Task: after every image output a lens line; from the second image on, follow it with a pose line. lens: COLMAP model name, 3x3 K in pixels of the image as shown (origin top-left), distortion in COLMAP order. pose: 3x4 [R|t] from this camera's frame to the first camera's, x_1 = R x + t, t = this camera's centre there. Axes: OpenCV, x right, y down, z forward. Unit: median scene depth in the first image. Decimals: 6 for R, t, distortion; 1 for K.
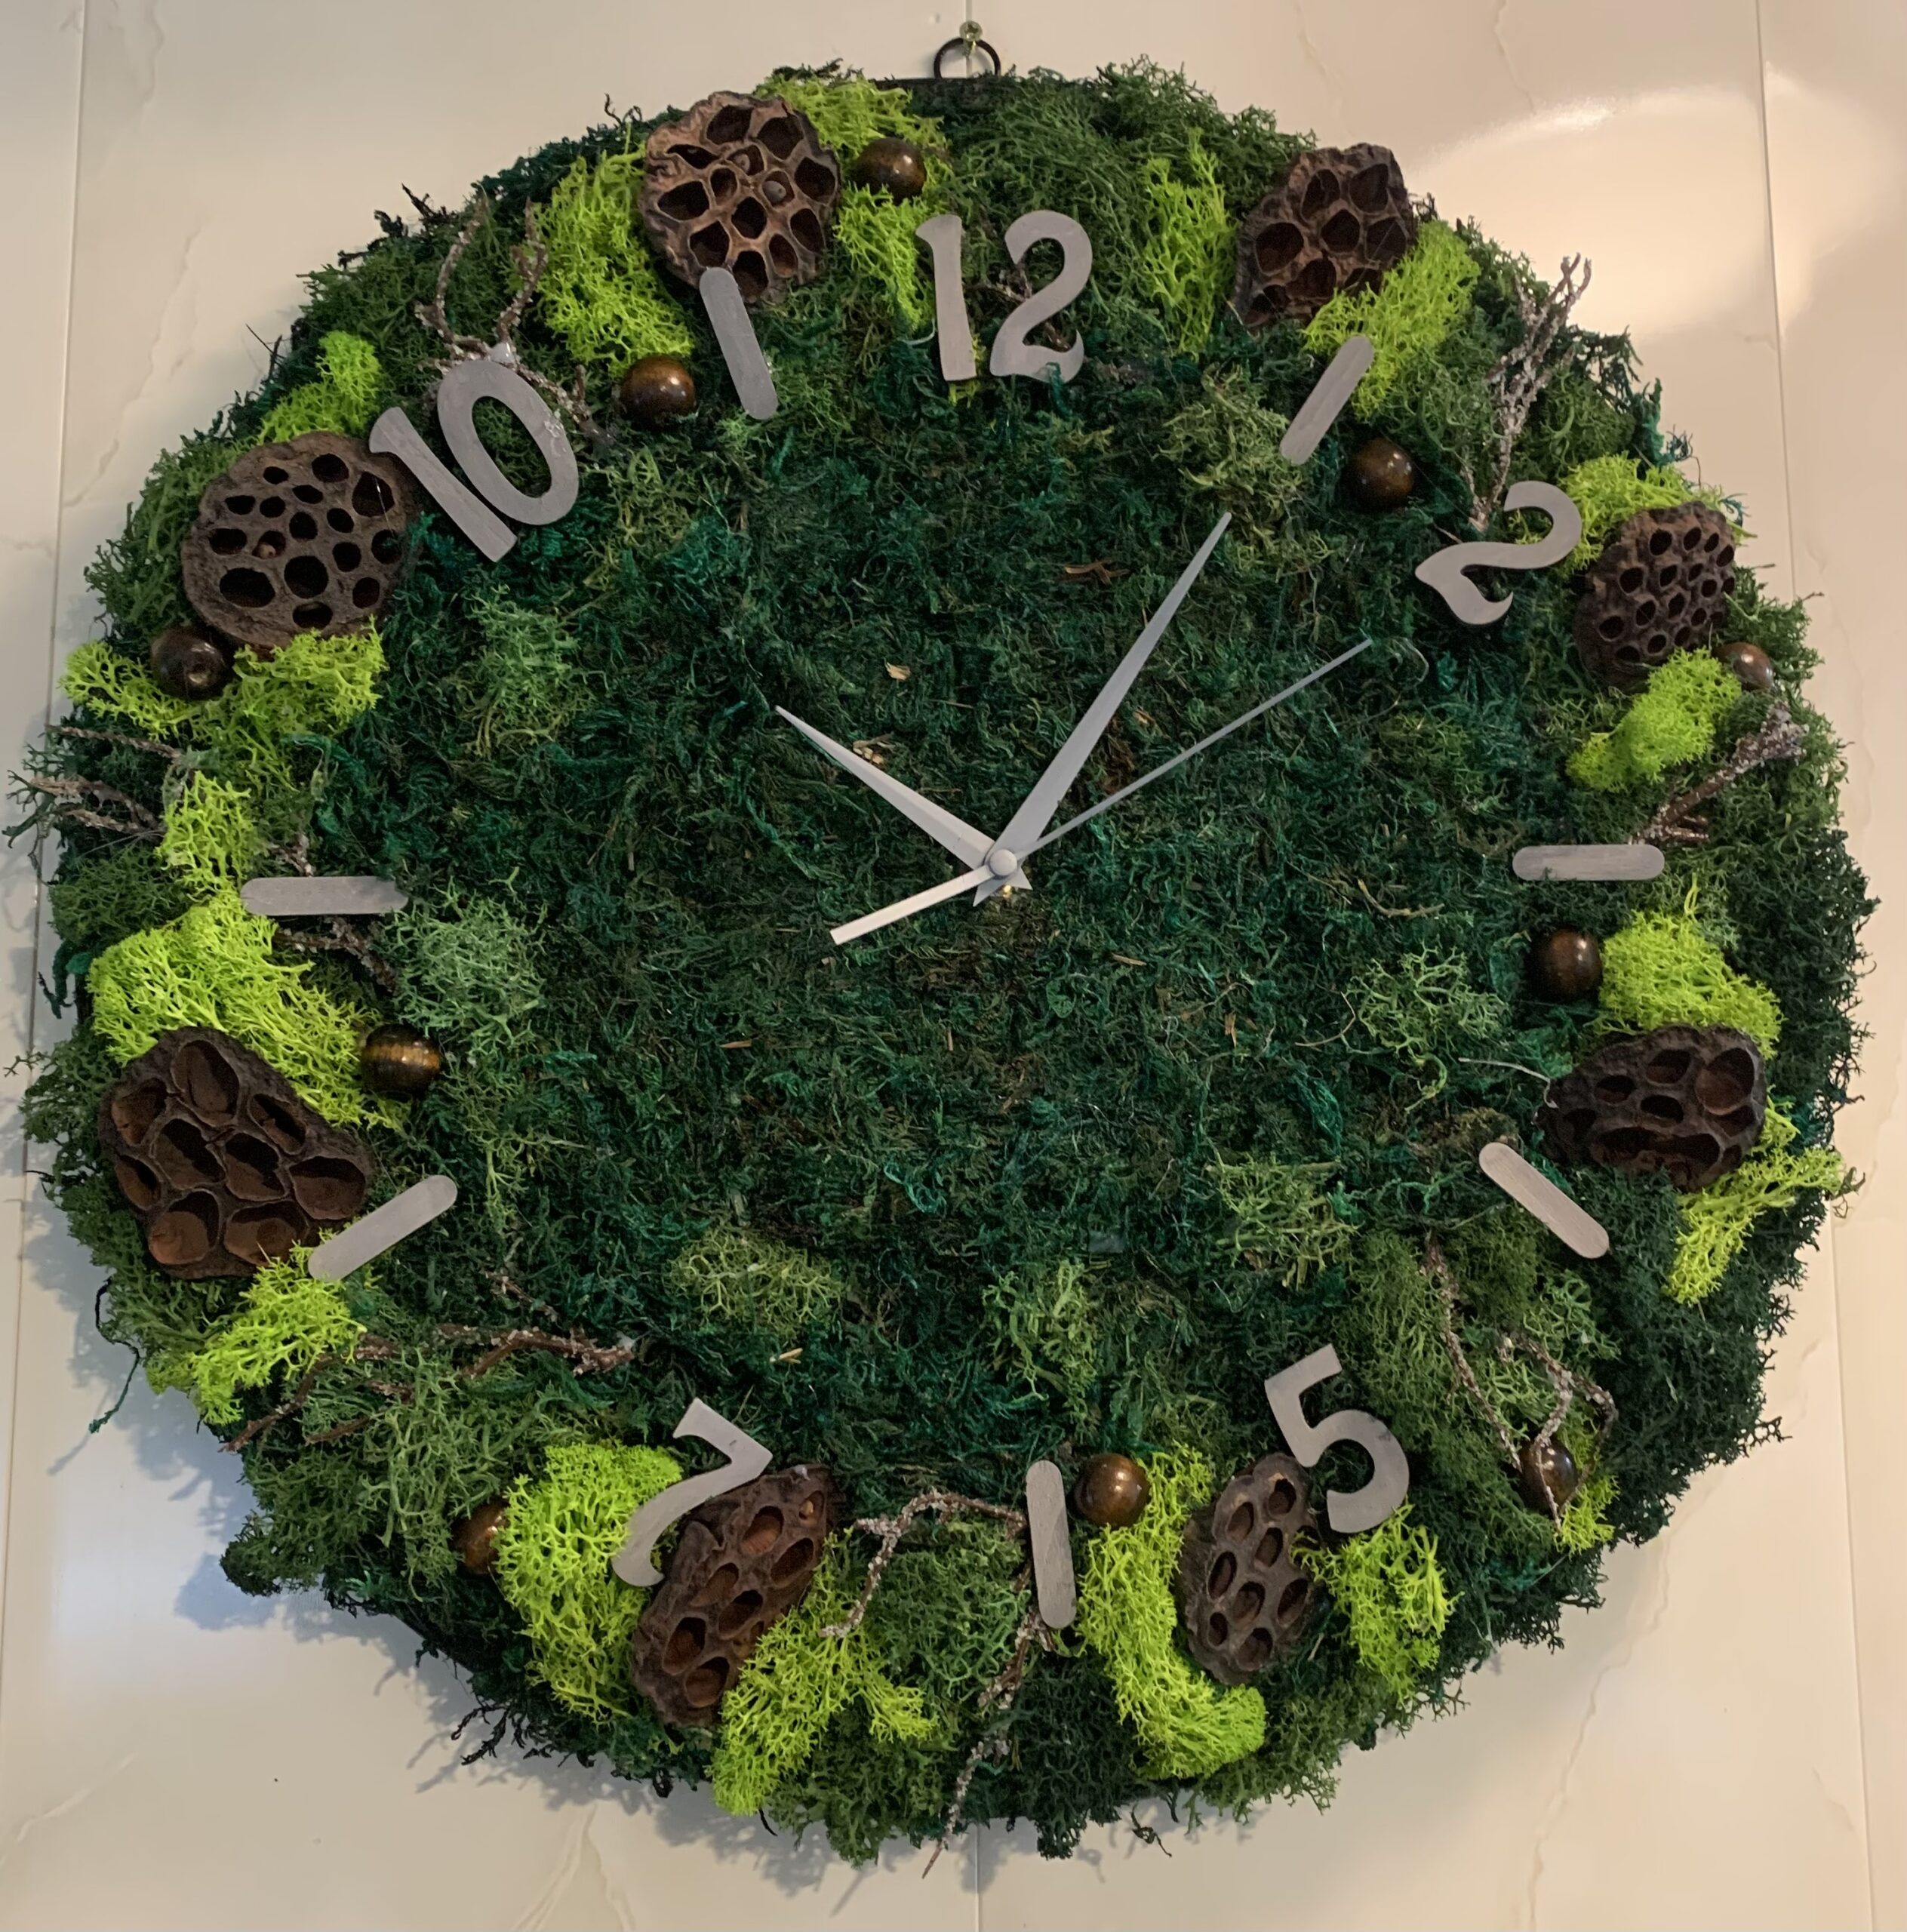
lens RADIAL K [[2065.3, 0, 1042.7], [0, 2065.3, 981.1], [0, 0, 1]] dist [0.001291, 0.000000]
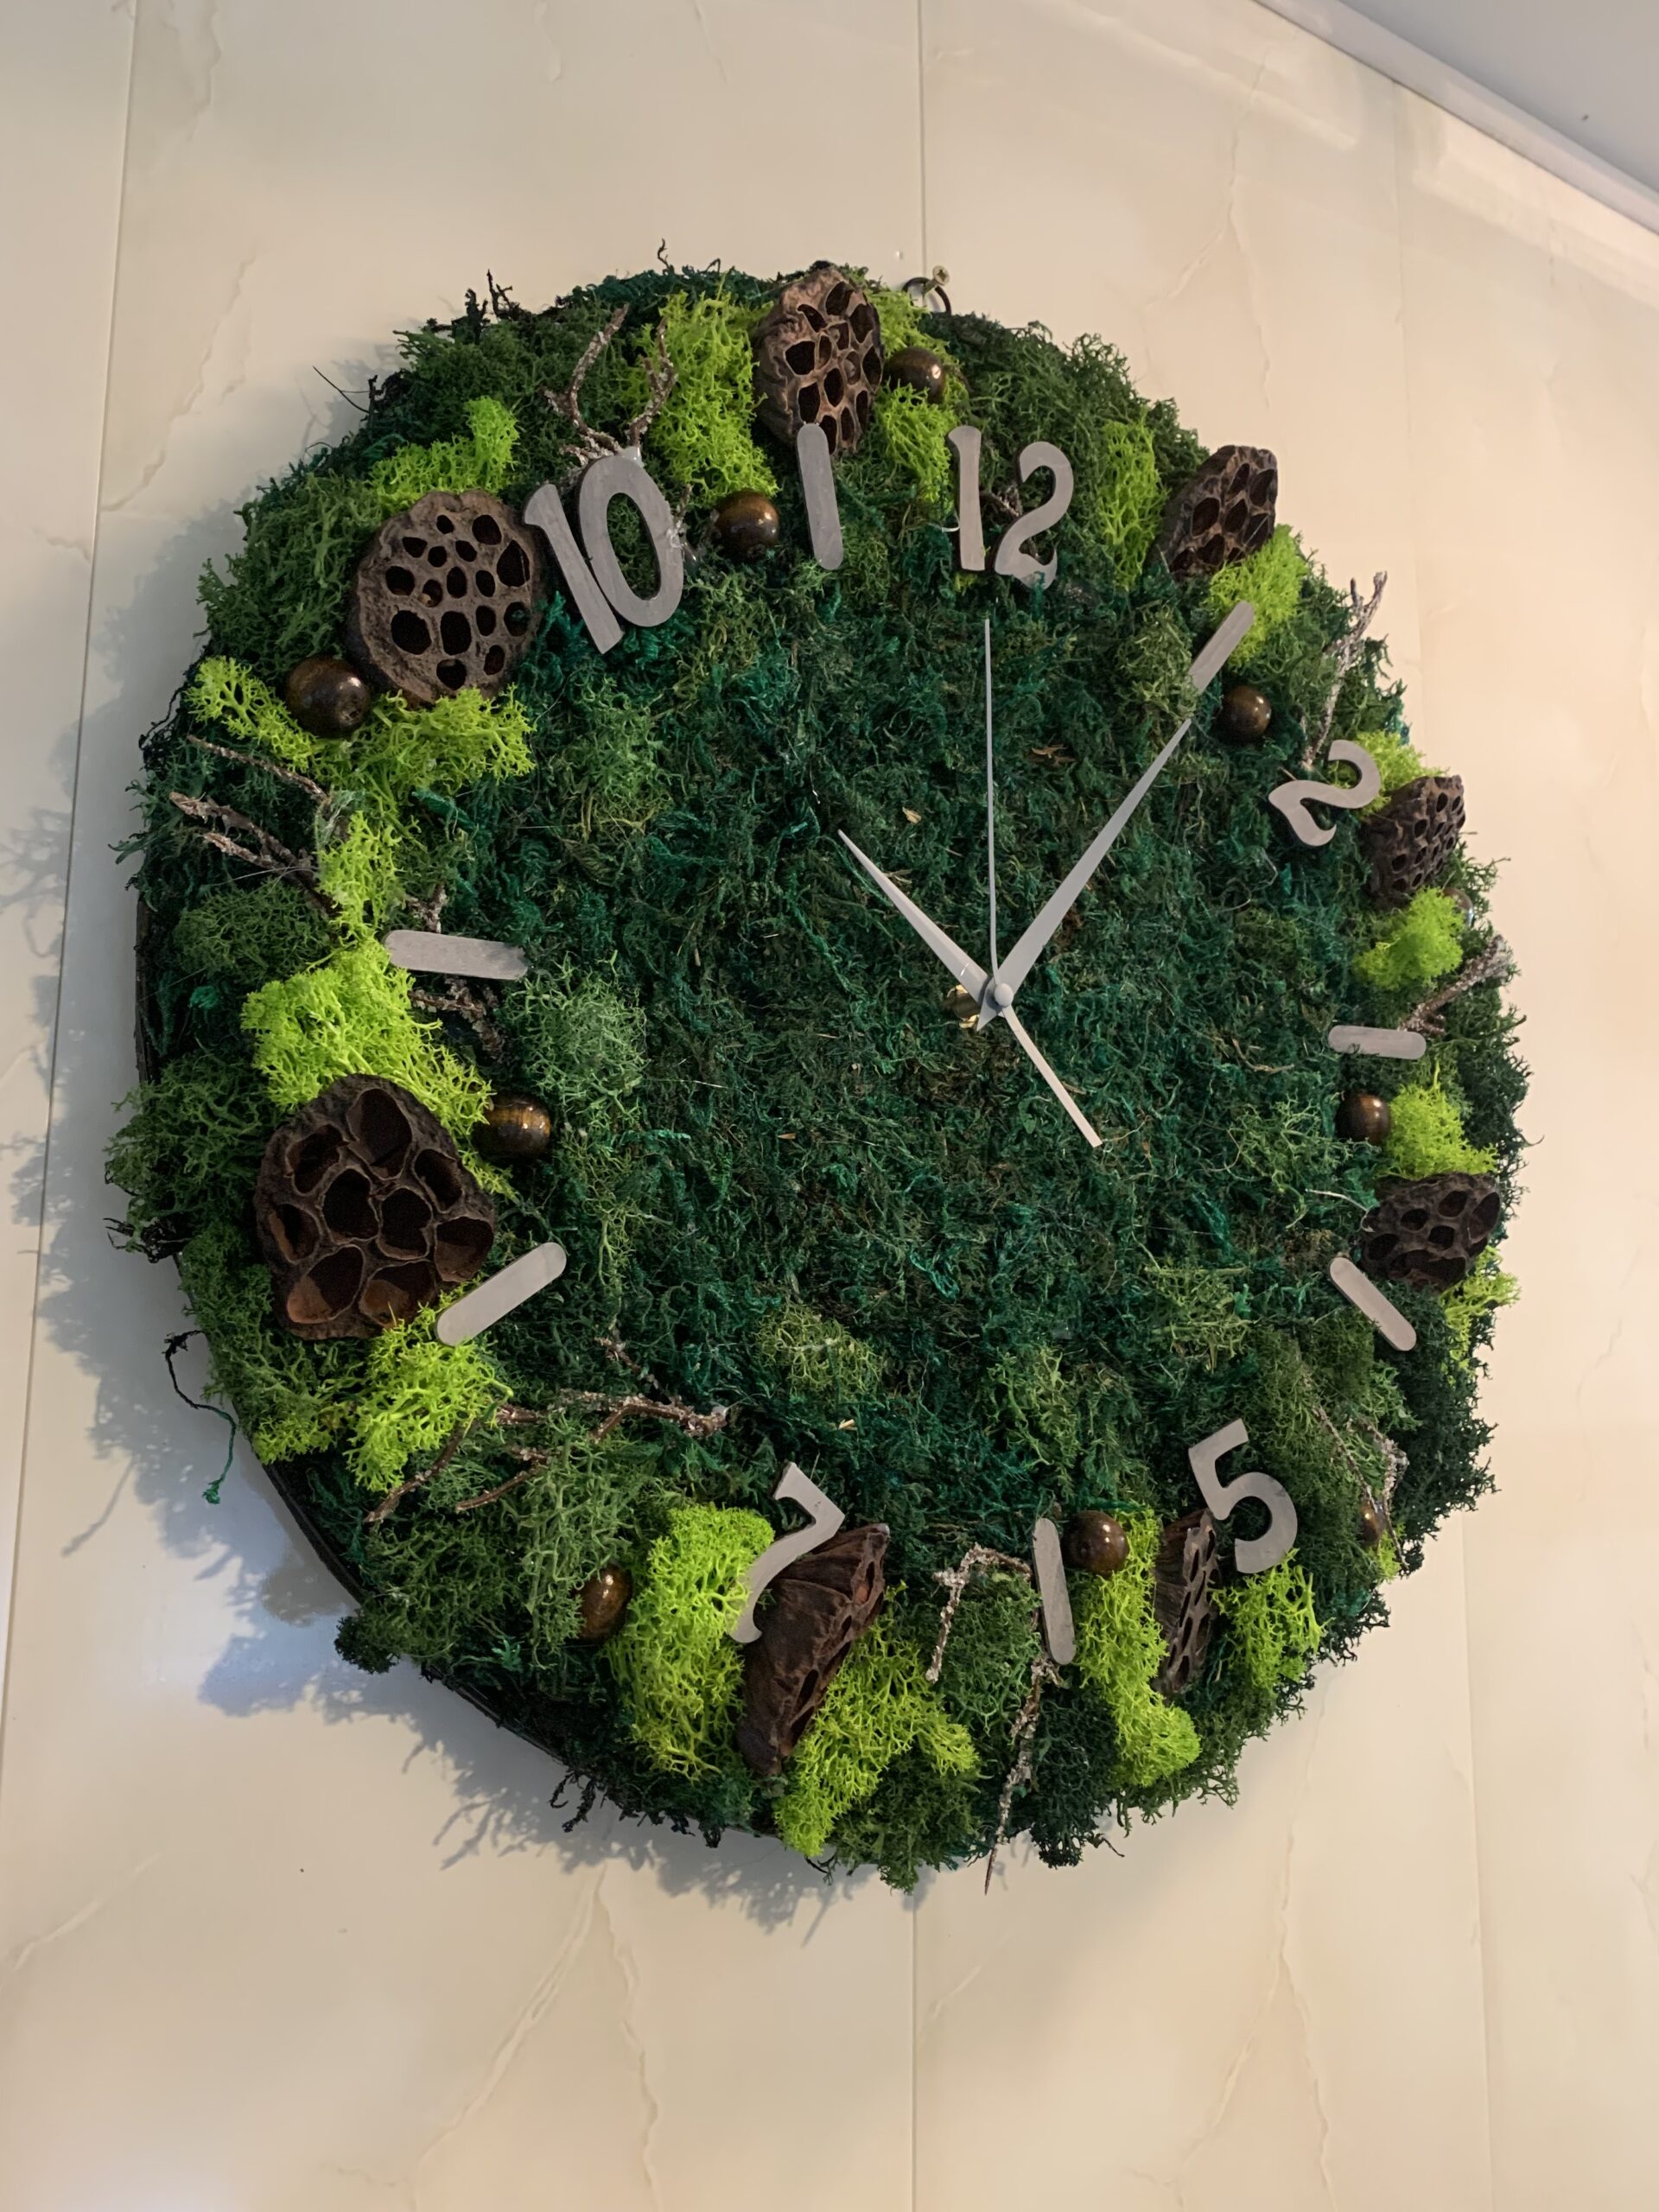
lens RADIAL K [[1732.6, 0, 844.7], [0, 1732.6, 1106.1], [0, 0, 1]] dist [-0.008831, 0.005222]
pose [[0.909446, 0.078038, 0.408432, -0.490165], [-0.067744, 0.996915, -0.039635, 0.048734], [-0.410266, 0.008377, 0.911928, 0.163651]]
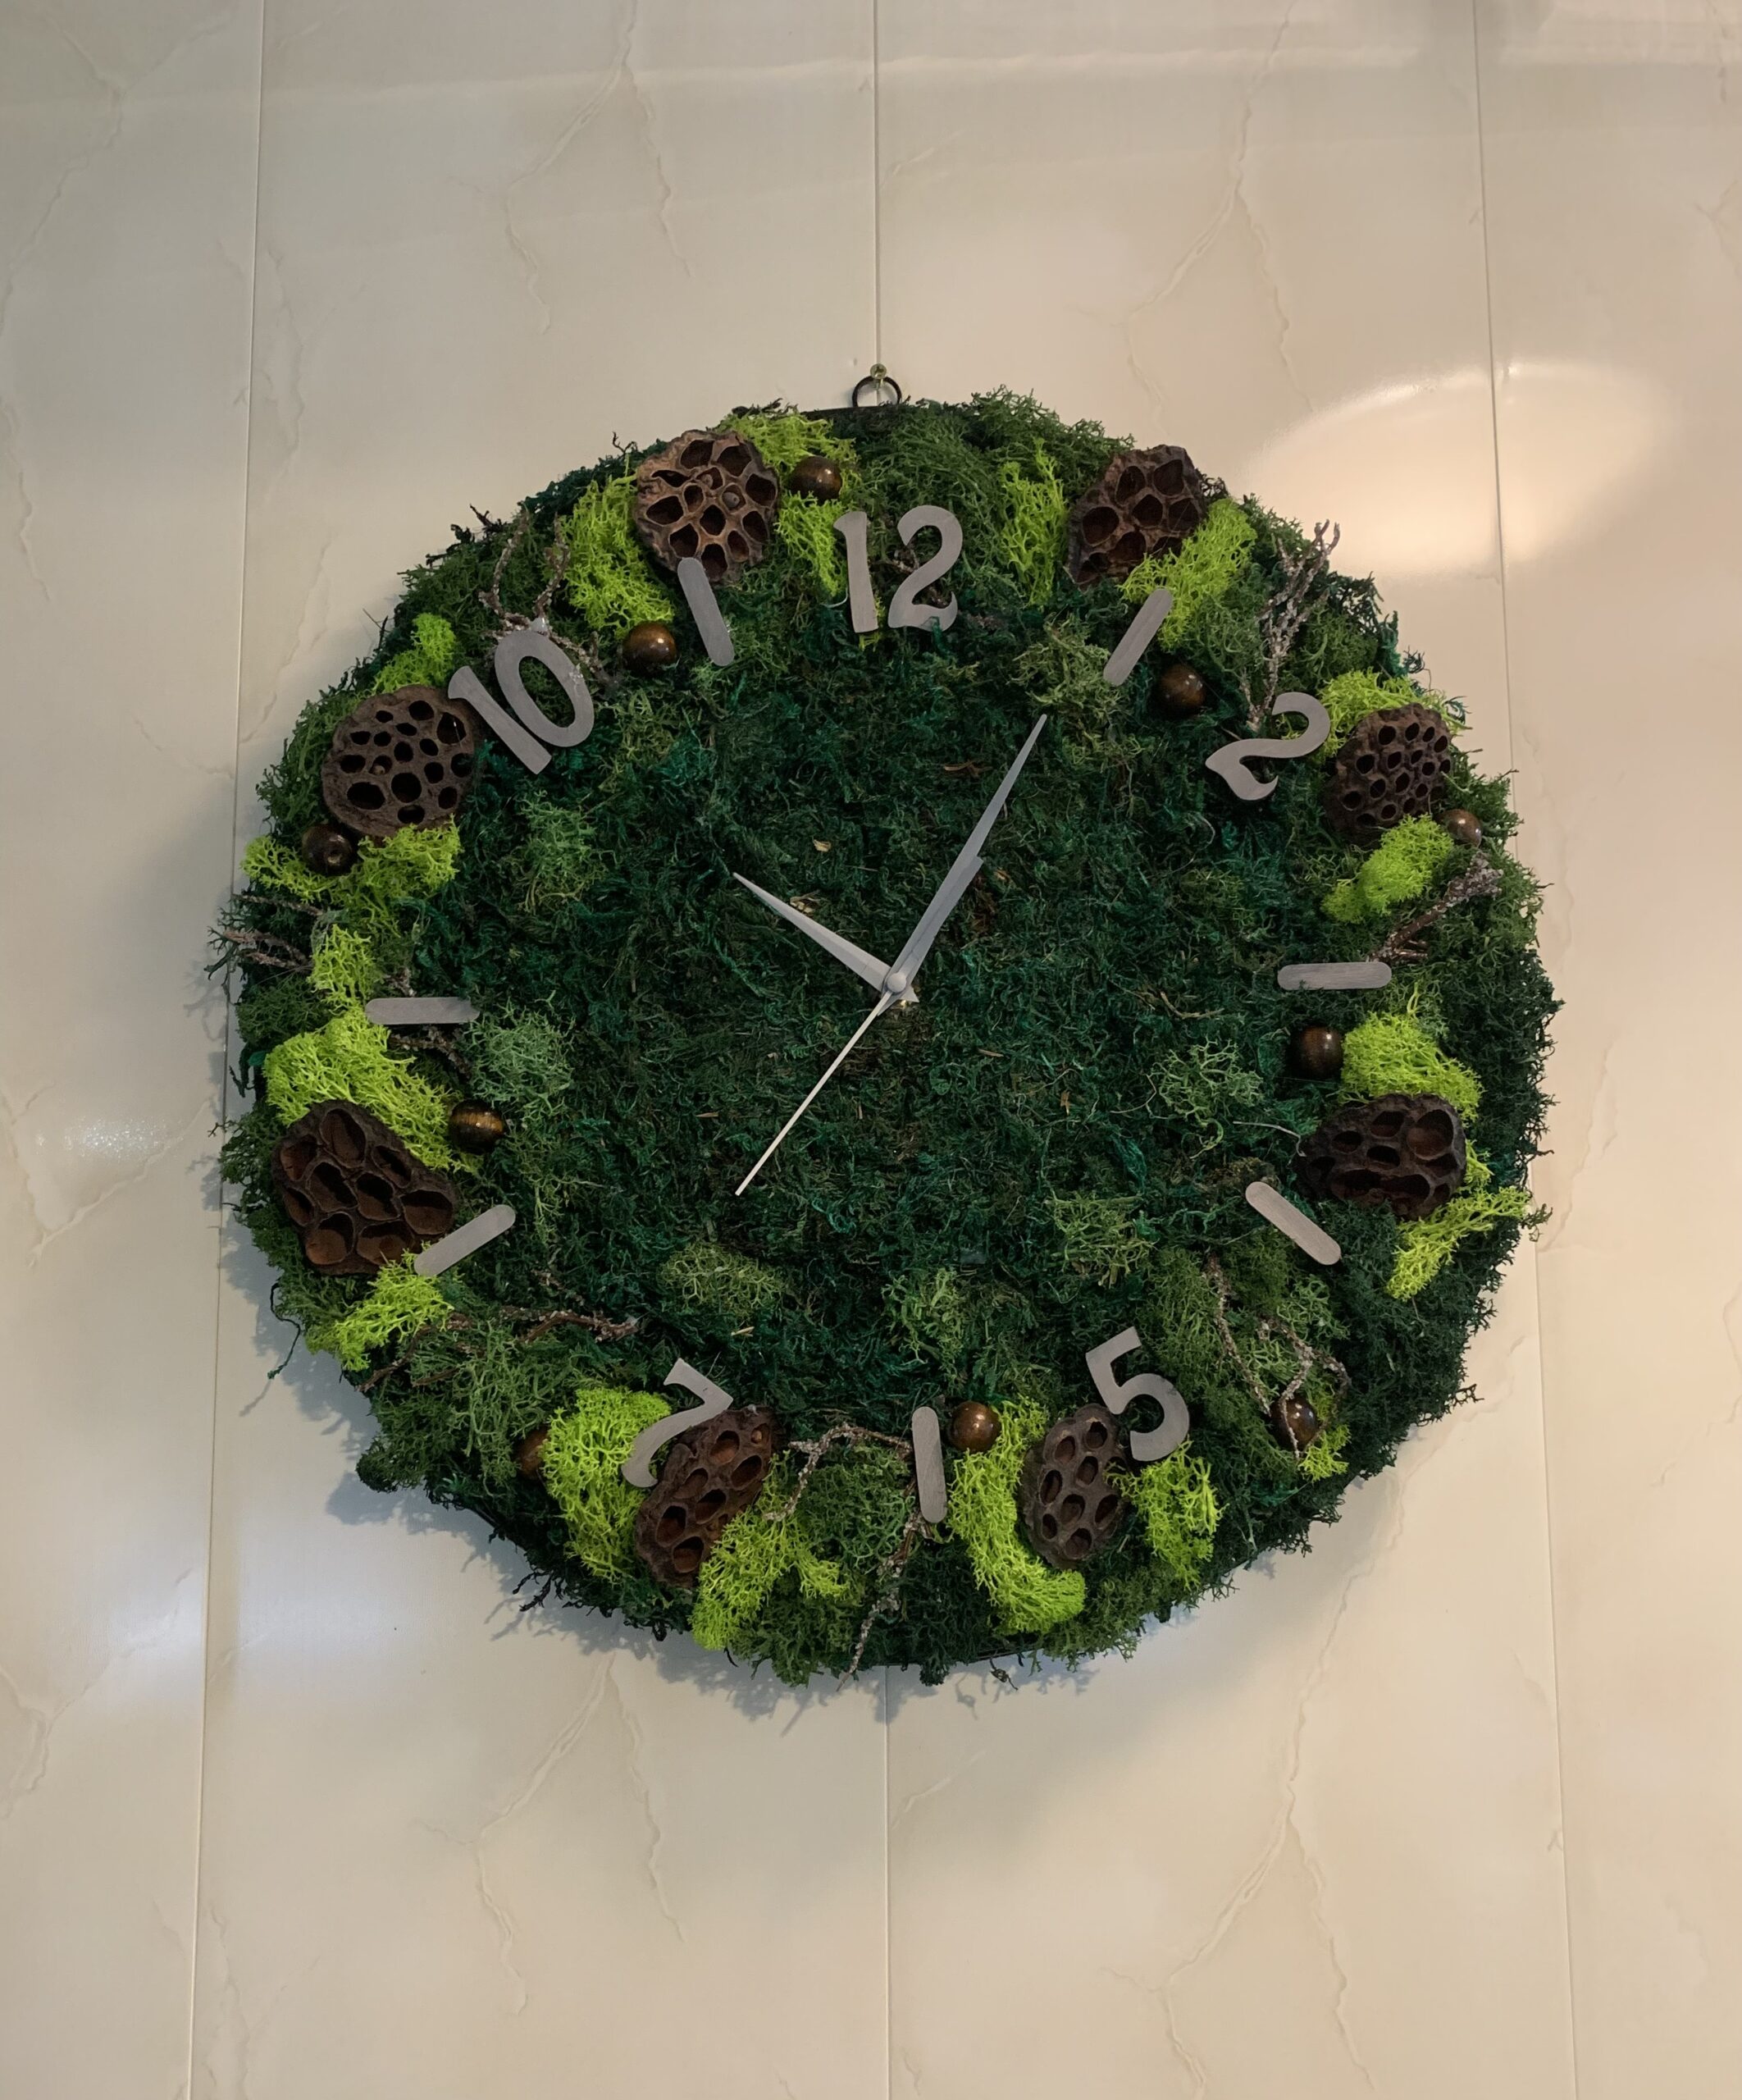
lens RADIAL K [[1818.0, 0, 872.2], [0, 1818.0, 1173.4], [0, 0, 1]] dist [0.020898, -0.043217]
pose [[0.995298, -0.006062, -0.096665, 0.081718], [0.007718, 0.999830, 0.016760, 0.050850], [0.096547, -0.017427, 0.995176, -0.219868]]
